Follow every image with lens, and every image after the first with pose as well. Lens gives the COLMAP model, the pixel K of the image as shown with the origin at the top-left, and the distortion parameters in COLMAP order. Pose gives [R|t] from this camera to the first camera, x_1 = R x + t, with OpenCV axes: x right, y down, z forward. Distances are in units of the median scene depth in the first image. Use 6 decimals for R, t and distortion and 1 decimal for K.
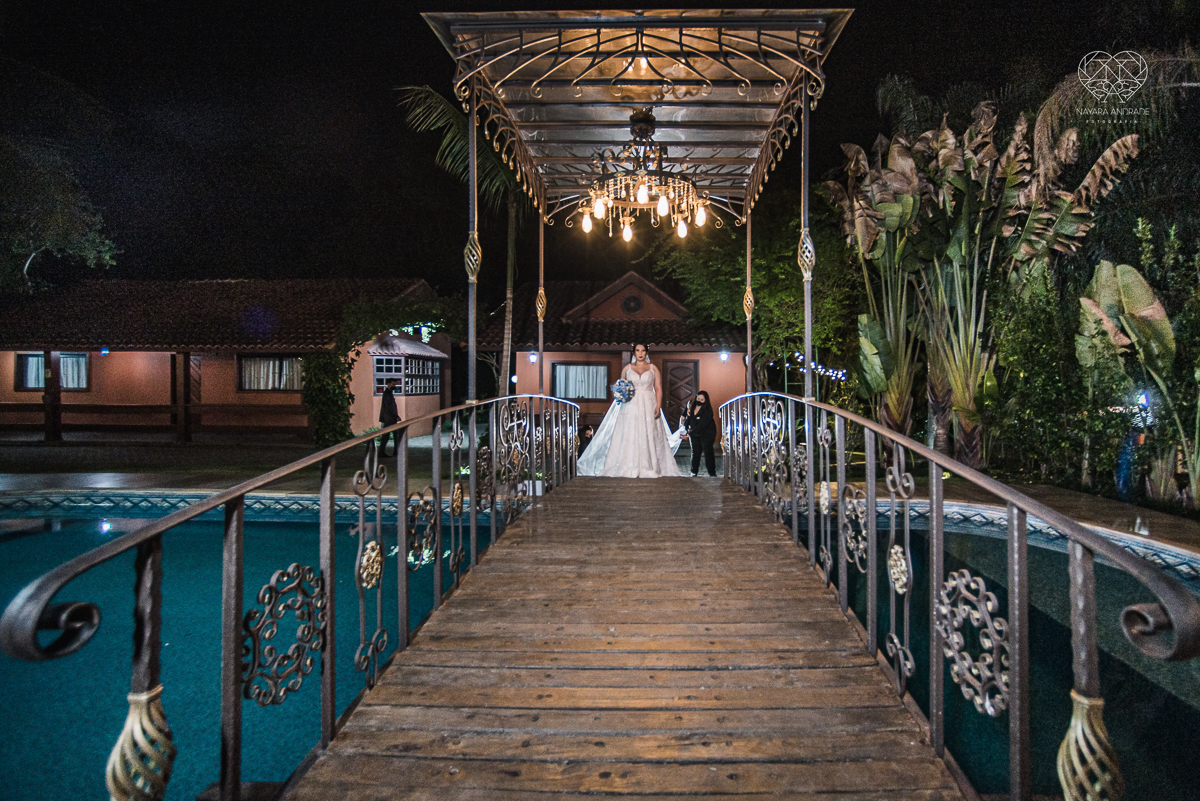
lens RADIAL K [[760.3, 0, 603.7], [0, 760.3, 428.0], [0, 0, 1]] dist [-0.009051, 0.003844]
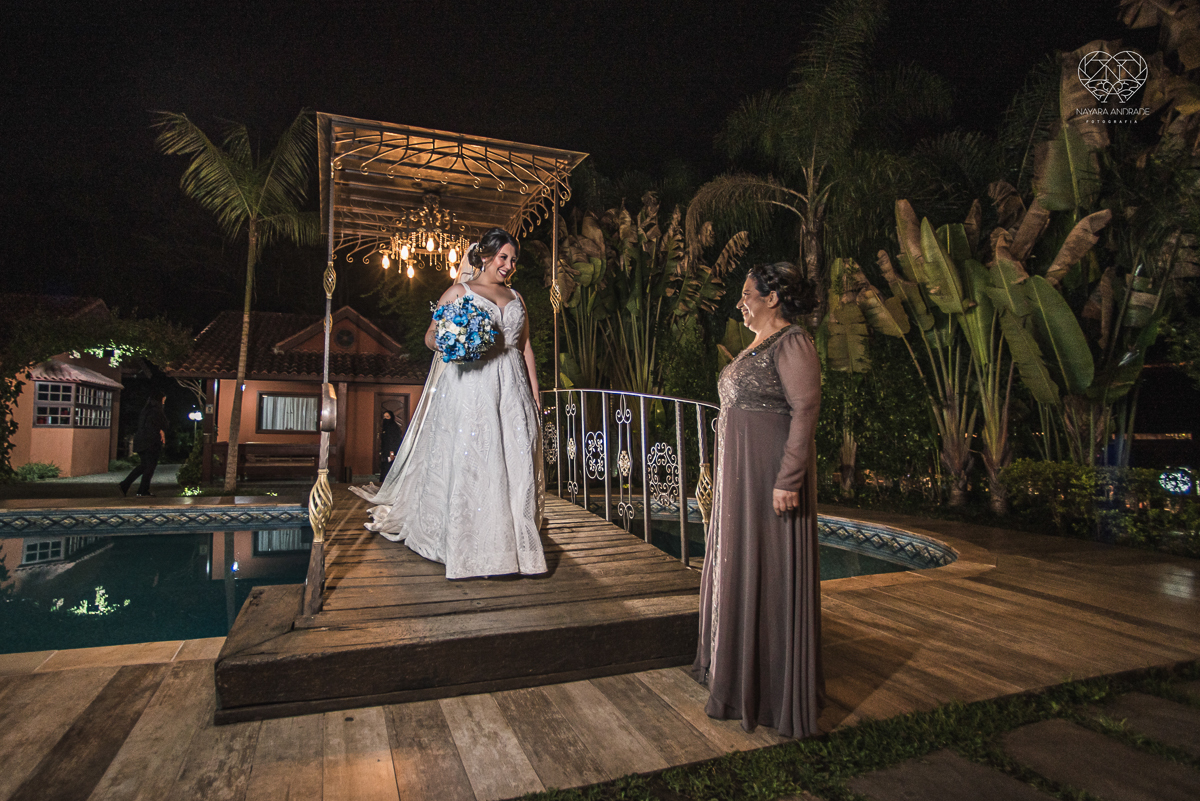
lens RADIAL K [[760.3, 0, 603.7], [0, 760.3, 428.0], [0, 0, 1]] dist [-0.009051, 0.003844]
pose [[0.922213, 0.005739, 0.386640, -0.070315], [0.017080, 0.998309, -0.055558, 0.041074], [-0.386305, 0.057841, 0.920556, -0.136071]]
